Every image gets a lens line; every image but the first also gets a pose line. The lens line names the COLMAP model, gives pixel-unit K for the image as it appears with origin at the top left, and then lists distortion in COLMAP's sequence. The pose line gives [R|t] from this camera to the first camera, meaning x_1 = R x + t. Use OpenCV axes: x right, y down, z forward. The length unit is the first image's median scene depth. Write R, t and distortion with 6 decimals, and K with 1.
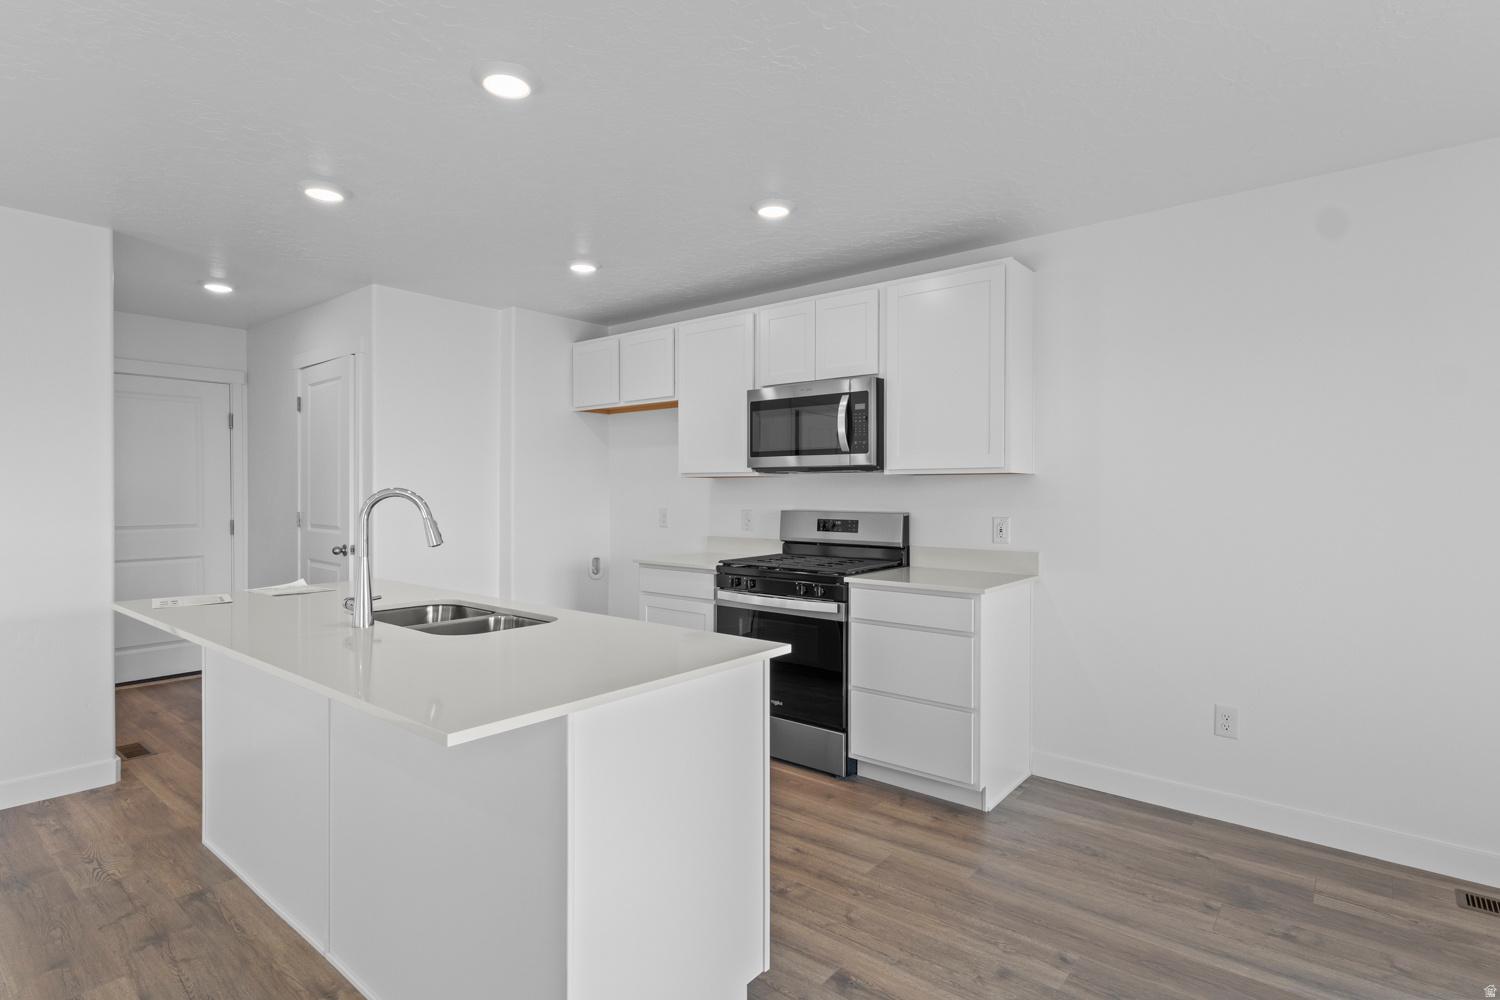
lens RADIAL K [[766.8, 0, 753.6], [0, 766.8, 489.8], [0, 0, 1]] dist [0.001307, 0.000474]
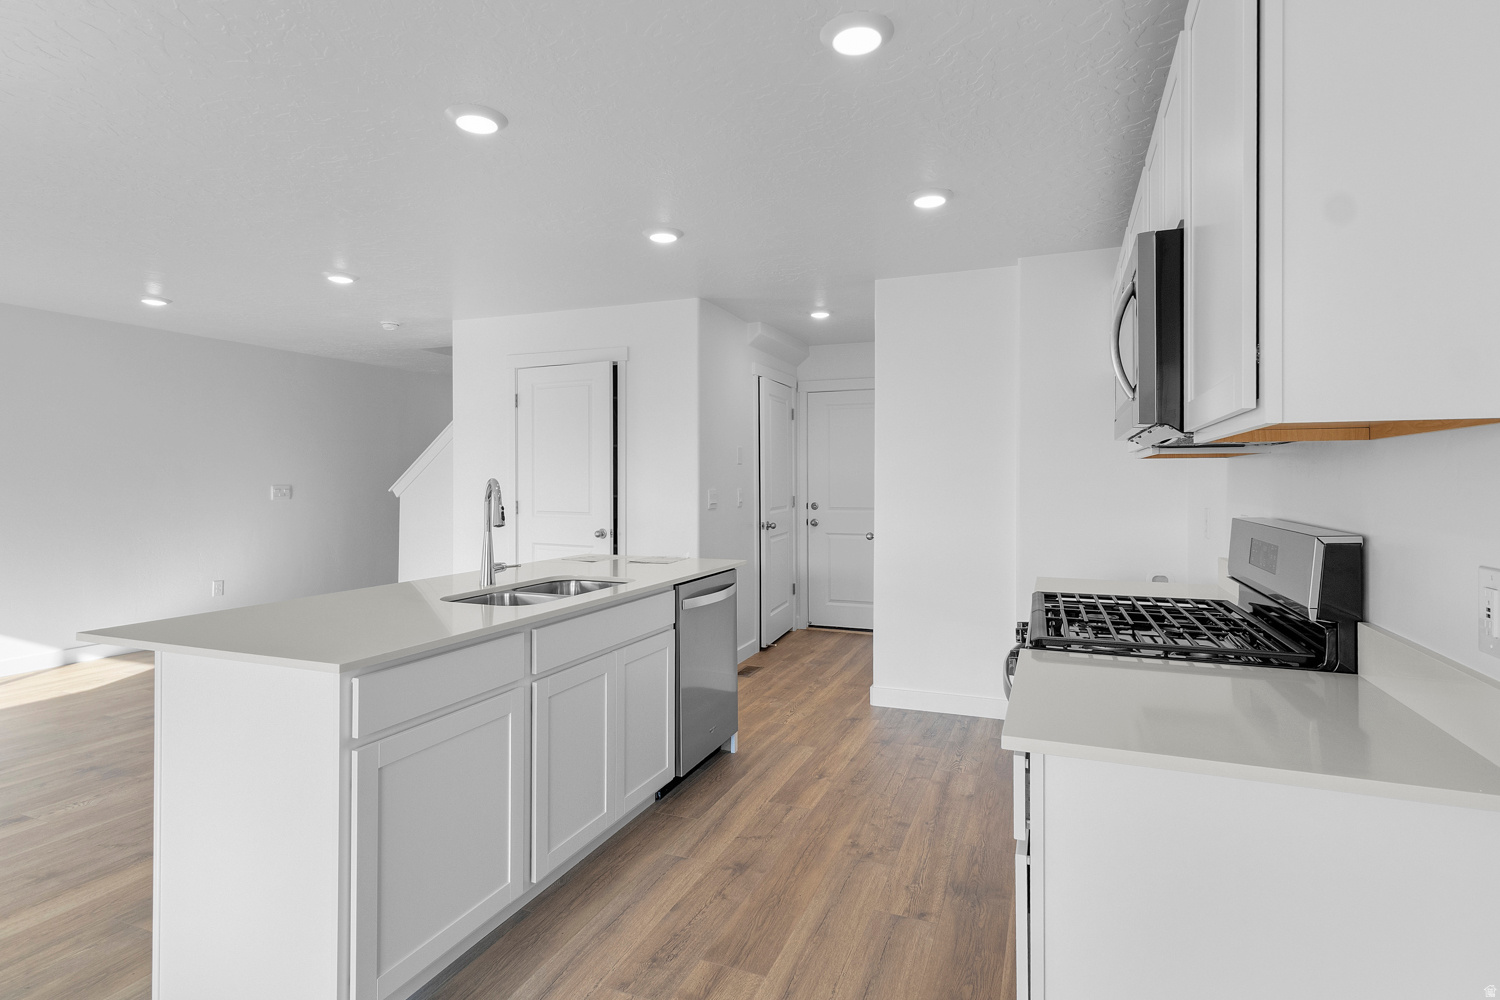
lens RADIAL K [[766.8, 0, 753.6], [0, 766.8, 489.8], [0, 0, 1]] dist [0.001307, 0.000474]
pose [[0.310069, 0.011018, -0.950650, 0.480396], [-0.001085, 0.999936, 0.011235, 0.002205], [0.950713, -0.002452, 0.310061, 0.587995]]
